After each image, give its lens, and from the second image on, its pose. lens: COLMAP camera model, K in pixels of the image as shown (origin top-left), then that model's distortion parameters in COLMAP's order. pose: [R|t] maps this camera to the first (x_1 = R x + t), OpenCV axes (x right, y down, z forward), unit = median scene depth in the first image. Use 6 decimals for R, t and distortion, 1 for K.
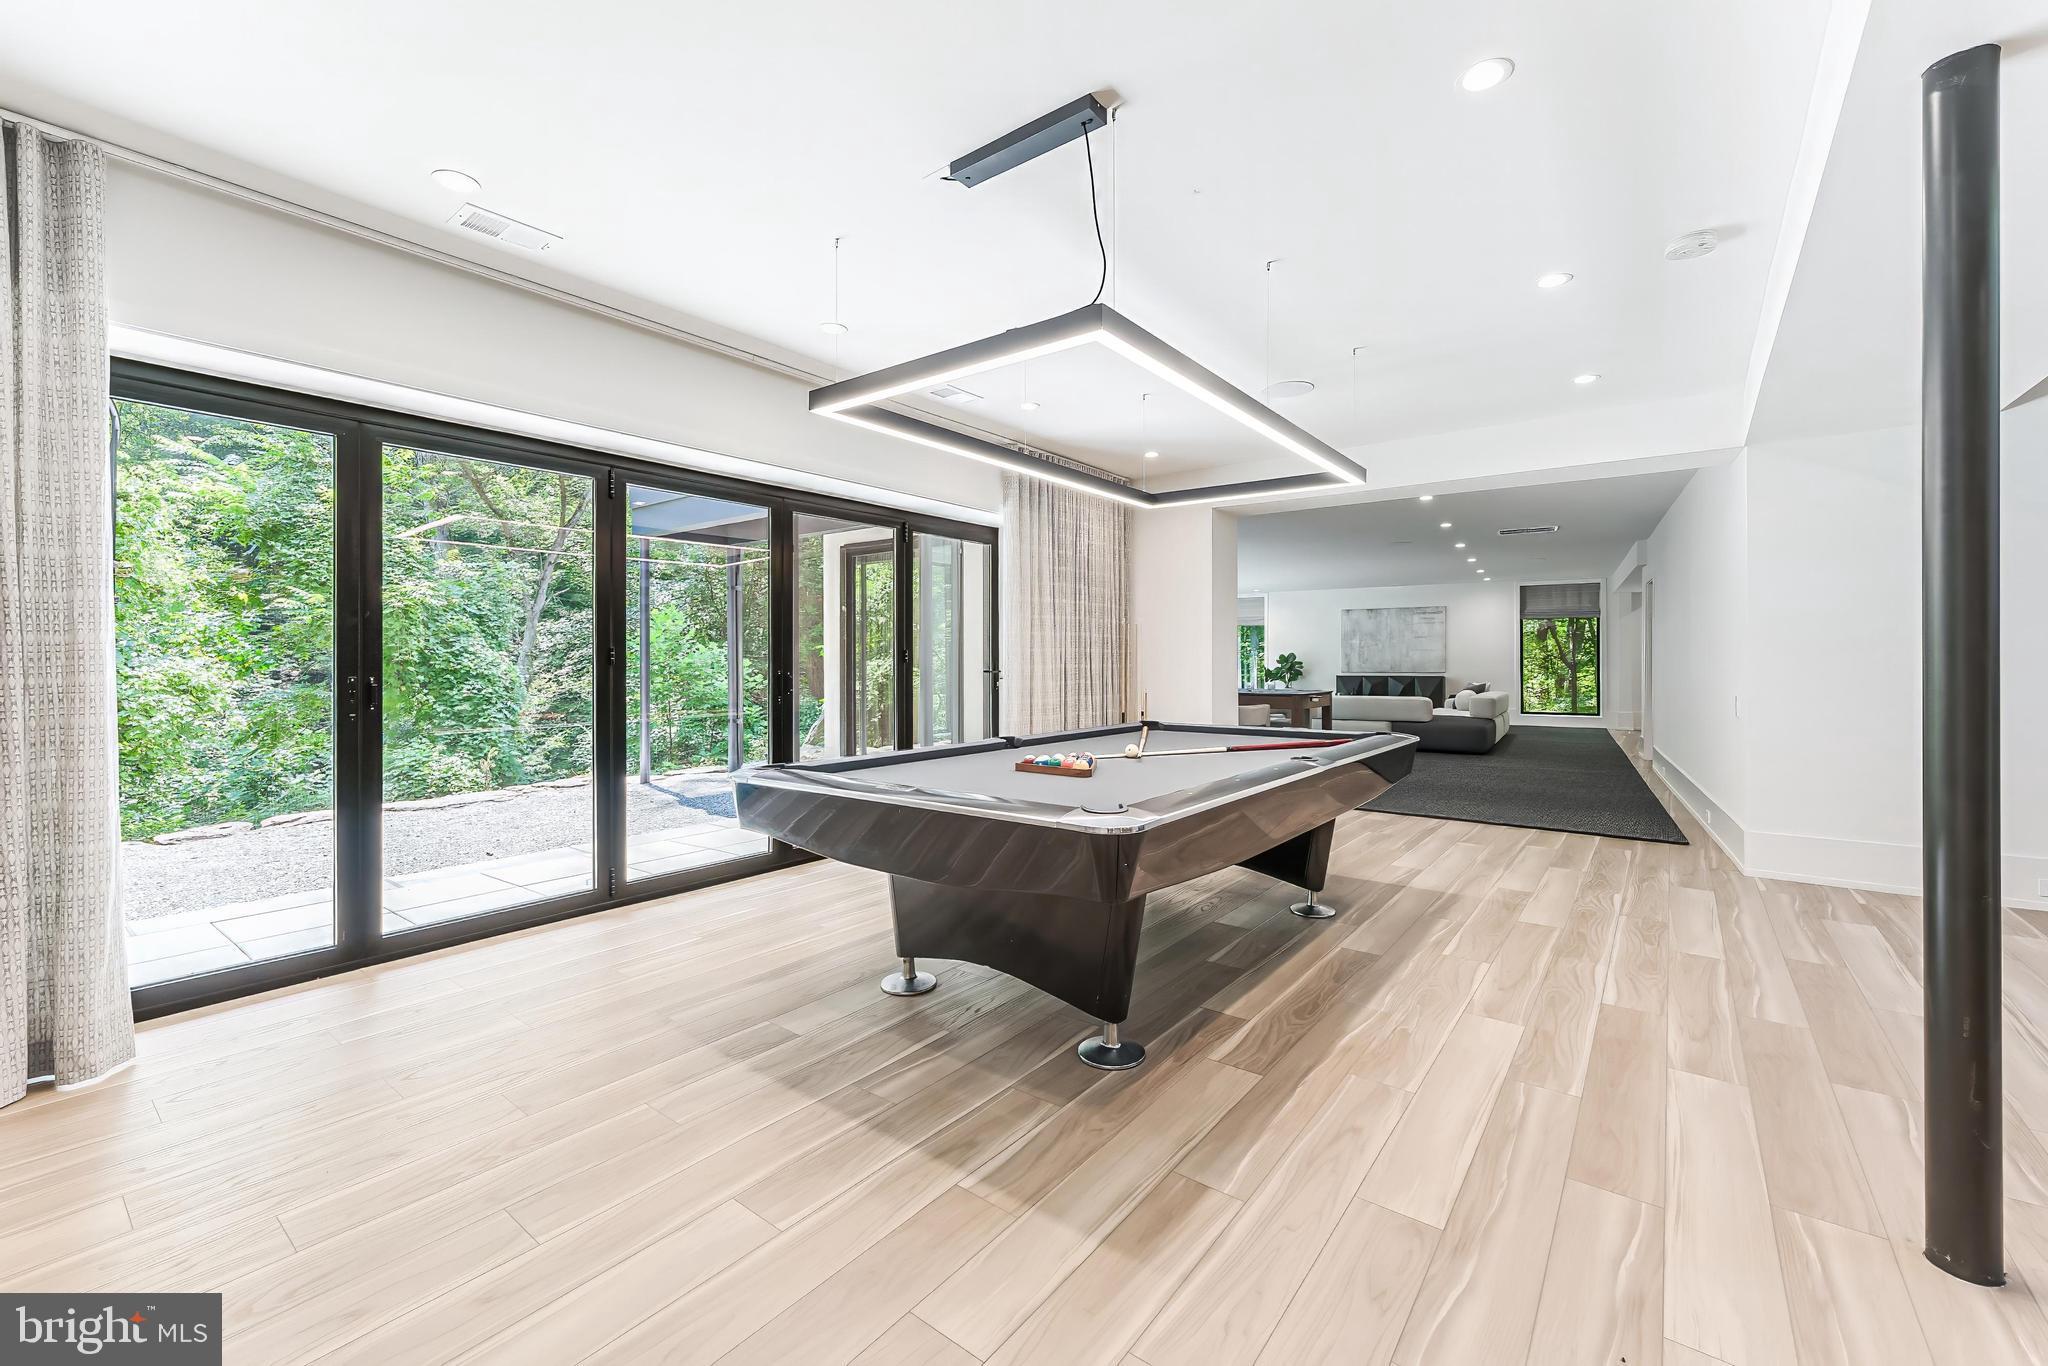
lens RADIAL K [[834.6, 0, 1028.1], [0, 834.6, 671.2], [0, 0, 1]] dist [0.006238, -0.000380]
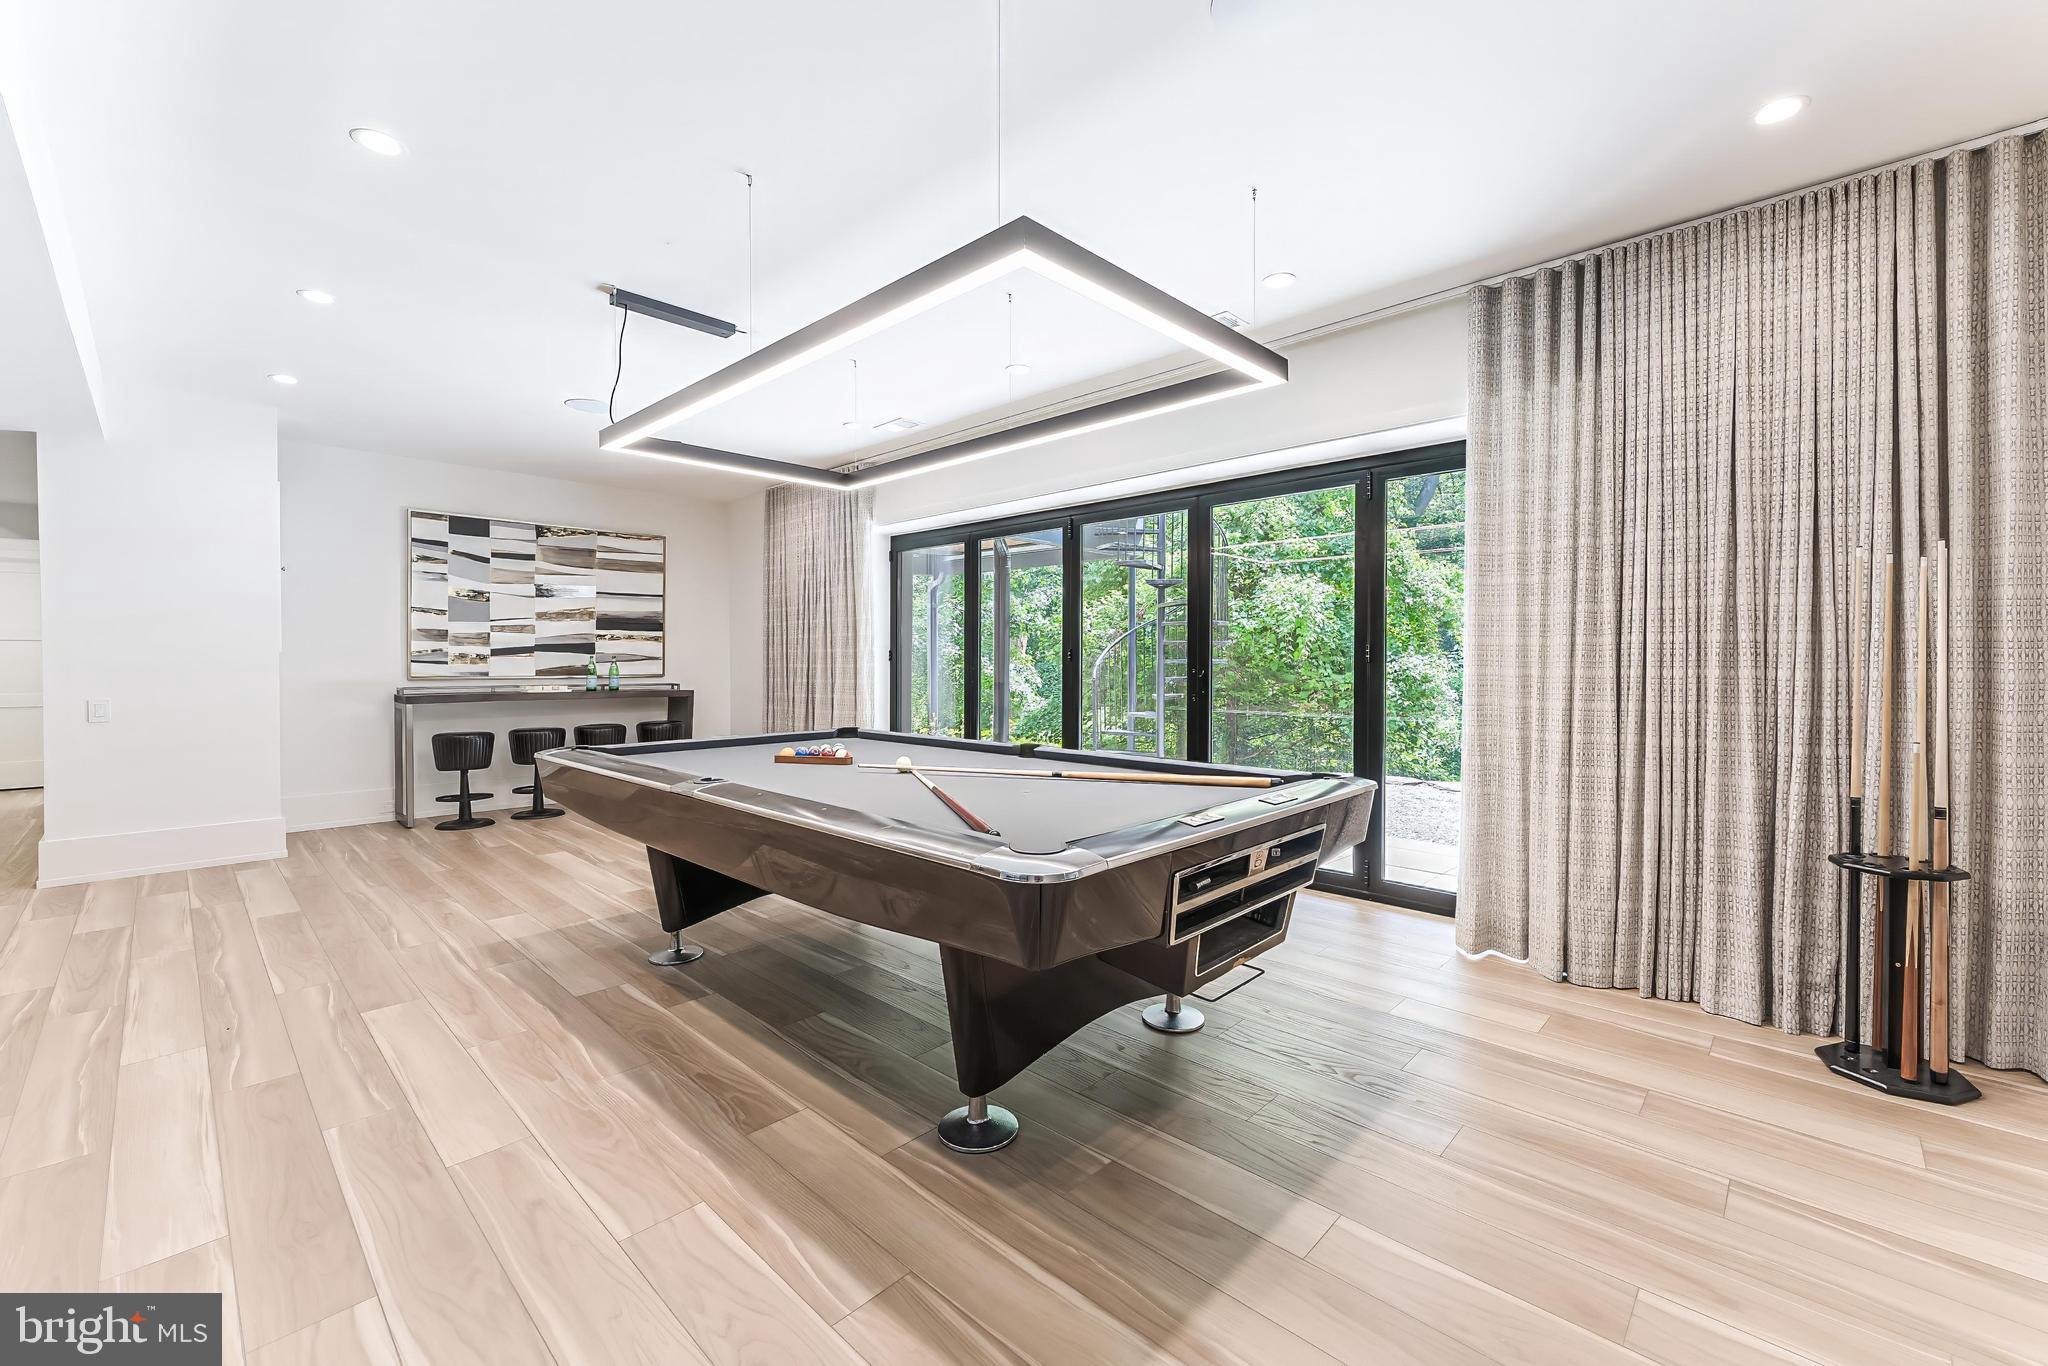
lens RADIAL K [[834.6, 0, 1028.1], [0, 834.6, 671.2], [0, 0, 1]] dist [0.006238, -0.000380]
pose [[-0.111778, 0.014517, -0.993627, 1.185545], [-0.013384, 0.999781, 0.016113, -0.019533], [0.993643, 0.015100, -0.111559, 1.492406]]
